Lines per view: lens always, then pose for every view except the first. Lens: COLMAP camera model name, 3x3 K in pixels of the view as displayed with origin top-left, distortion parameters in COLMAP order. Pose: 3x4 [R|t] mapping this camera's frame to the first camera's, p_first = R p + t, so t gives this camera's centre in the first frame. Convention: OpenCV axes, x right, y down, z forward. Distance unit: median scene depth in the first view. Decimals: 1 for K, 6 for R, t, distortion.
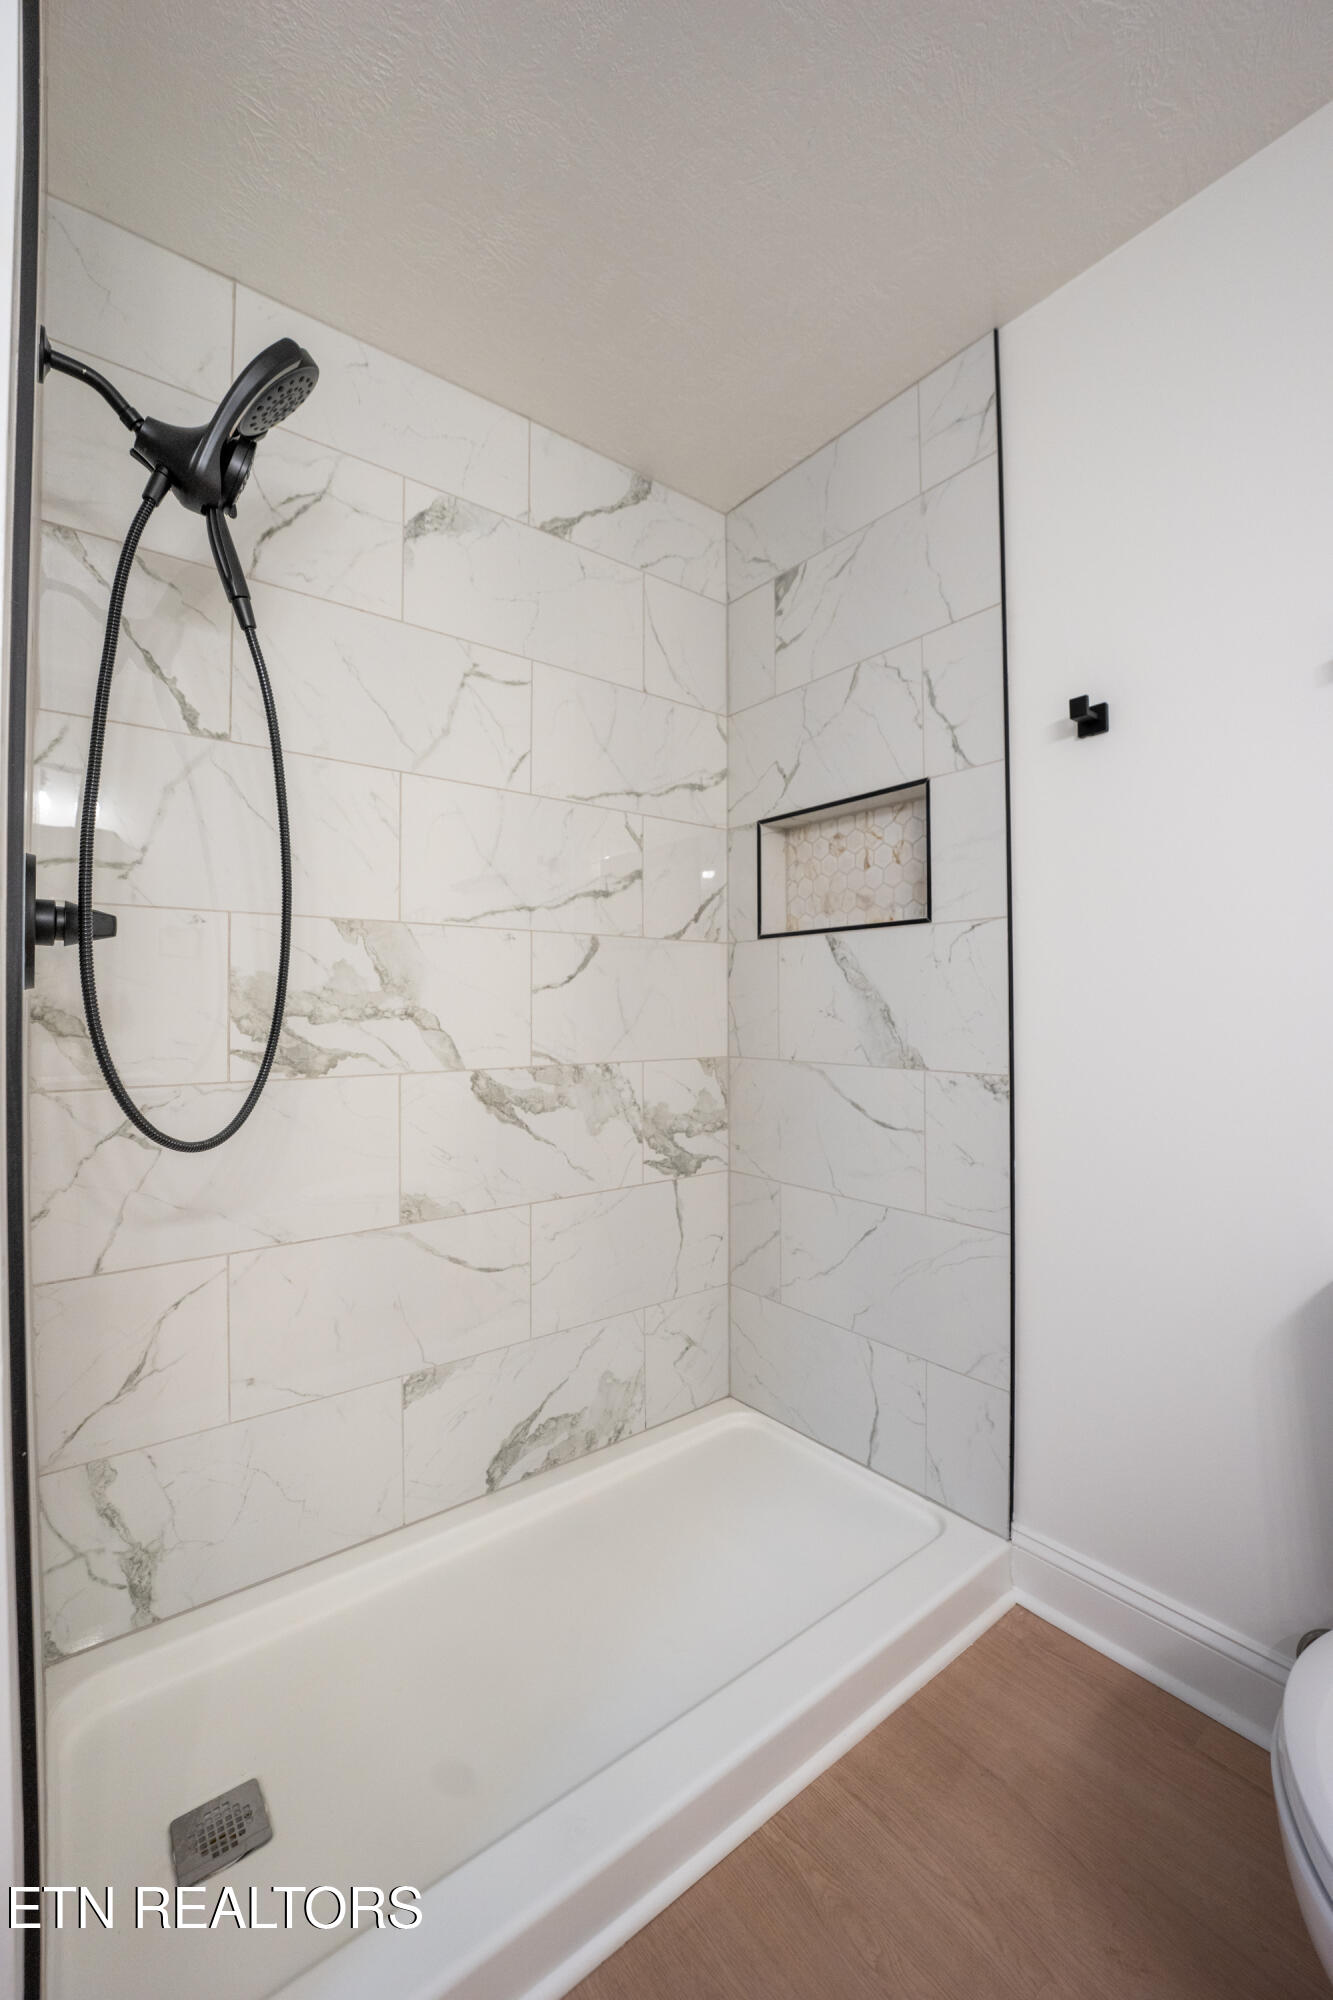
lens RADIAL K [[807.8, 0, 670.1], [0, 807.8, 995.4], [0, 0, 1]] dist [-0.027771, 0.002781]
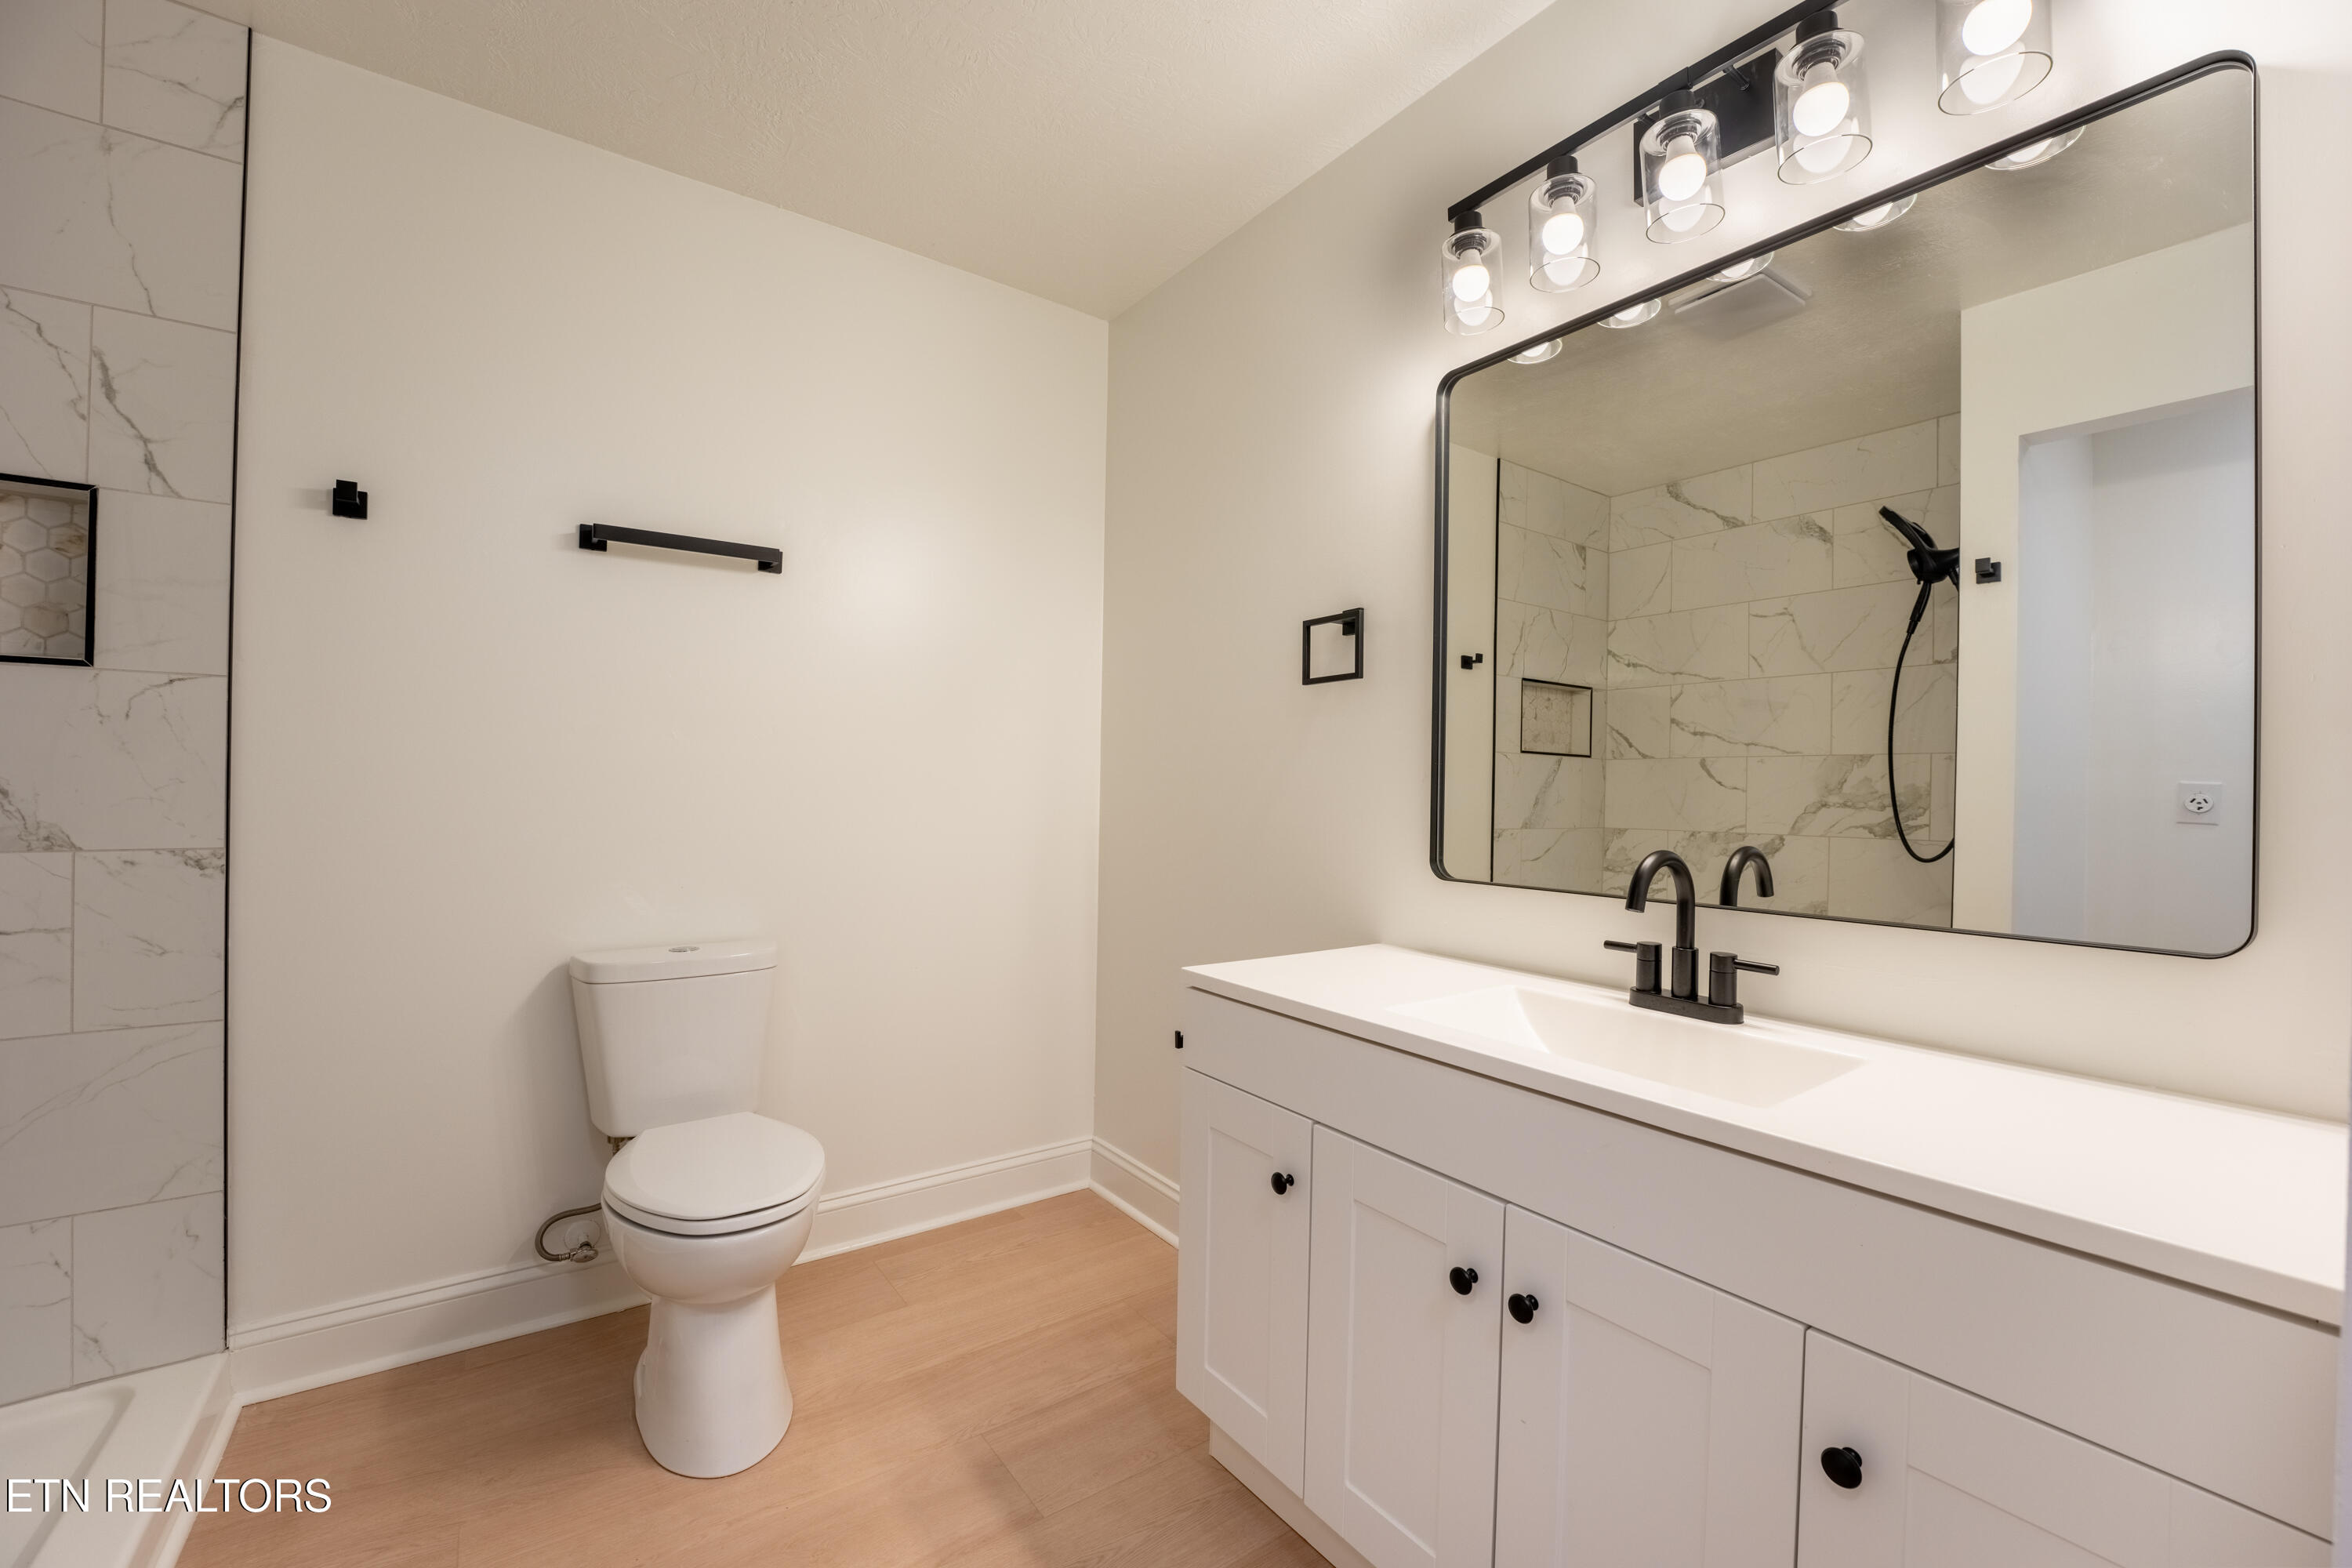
lens RADIAL K [[950.0, 0, 1172.4], [0, 950.0, 788.9], [0, 0, 1]] dist [-0.027771, 0.002781]
pose [[0.046454, 0.006334, 0.998900, -0.563371], [-0.026523, 0.999635, -0.005106, 0.007777], [-0.998568, -0.026257, 0.046605, -0.128299]]
